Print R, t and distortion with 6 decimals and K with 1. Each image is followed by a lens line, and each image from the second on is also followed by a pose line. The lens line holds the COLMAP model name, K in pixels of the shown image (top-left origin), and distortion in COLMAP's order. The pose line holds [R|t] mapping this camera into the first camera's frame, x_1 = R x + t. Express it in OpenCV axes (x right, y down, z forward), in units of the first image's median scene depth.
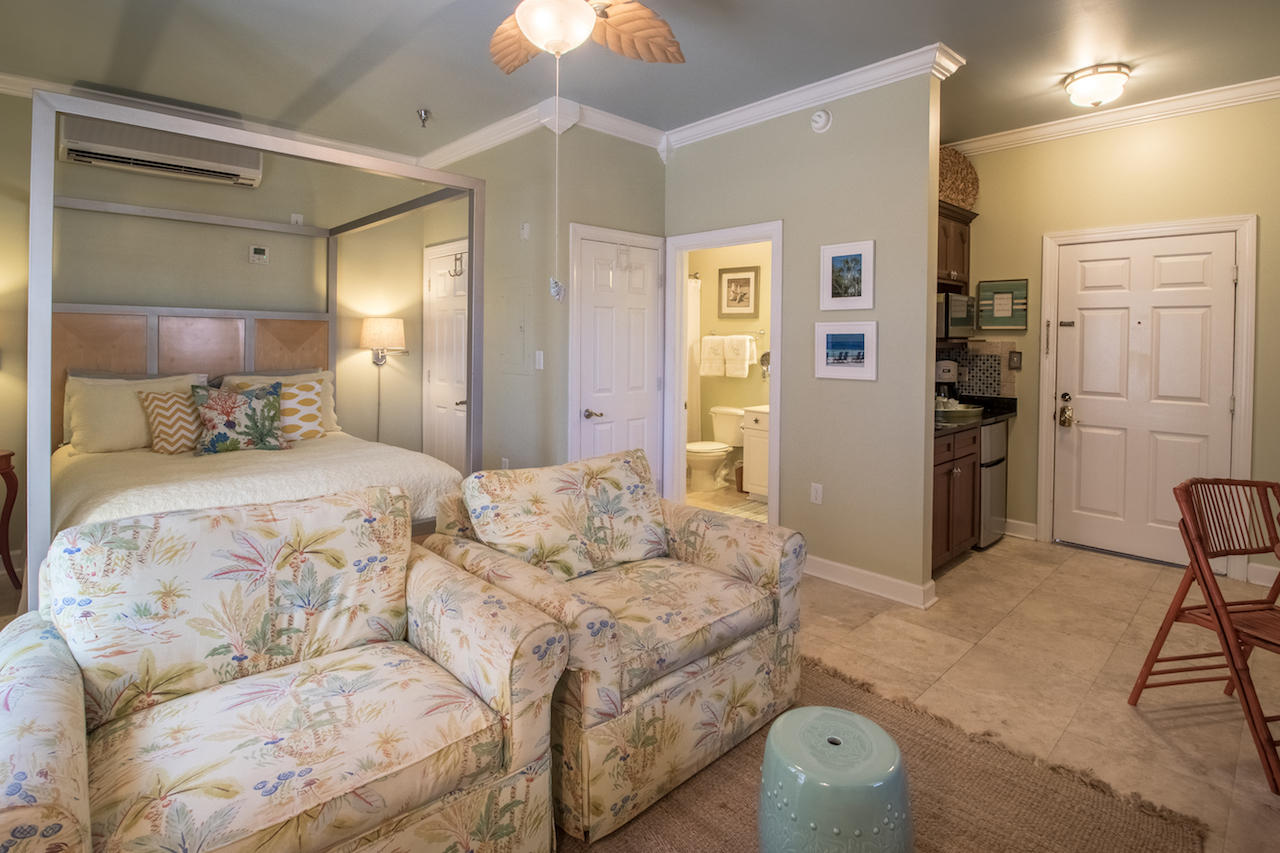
lens RADIAL K [[624.4, 0, 653.6], [0, 624.4, 347.4], [0, 0, 1]] dist [-0.002239, -0.001454]
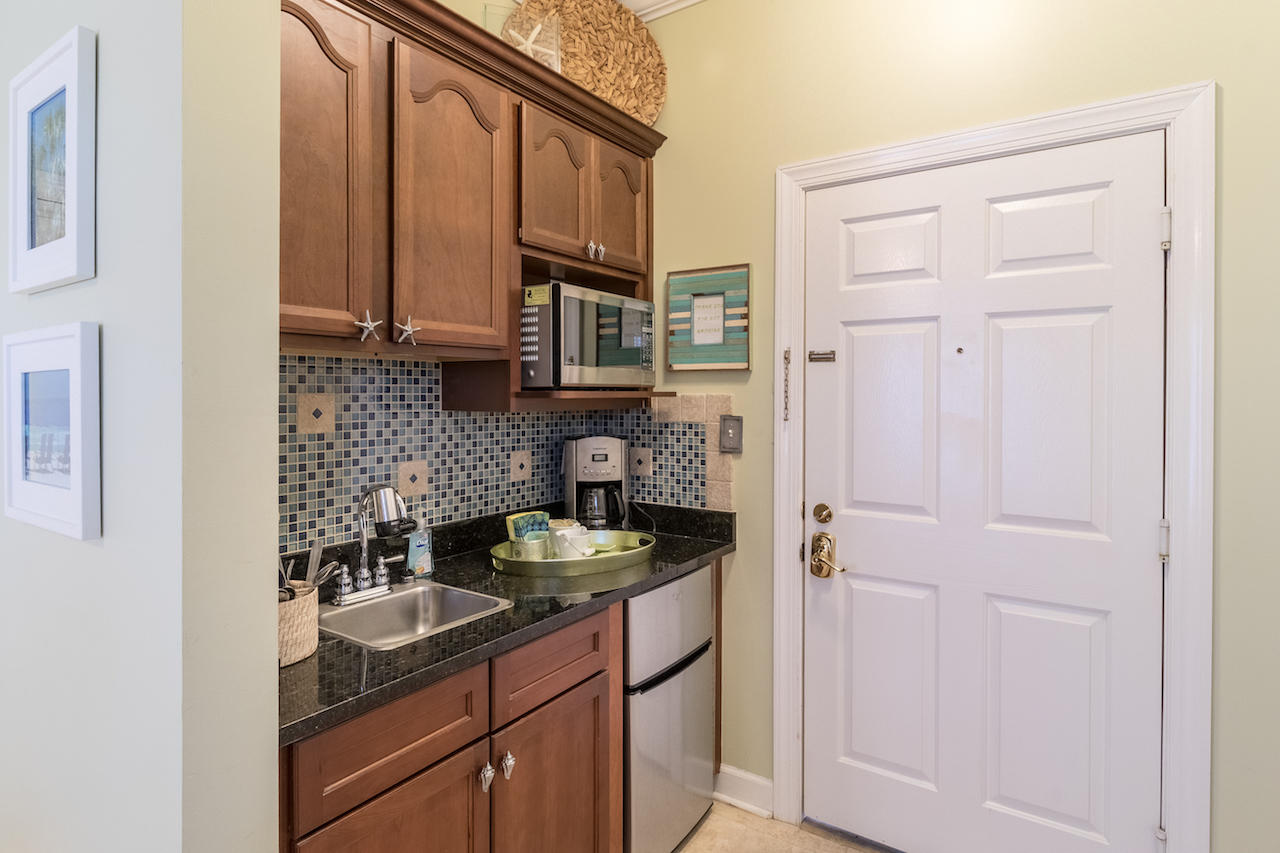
lens RADIAL K [[703.0, 0, 596.9], [0, 703.0, 398.9], [0, 0, 1]] dist [0.000286, 0.001942]
pose [[0.983295, -0.008322, 0.181828, 0.386278], [0.010378, 0.999893, -0.010356, -0.001902], [-0.181722, 0.012070, 0.983276, 0.494039]]
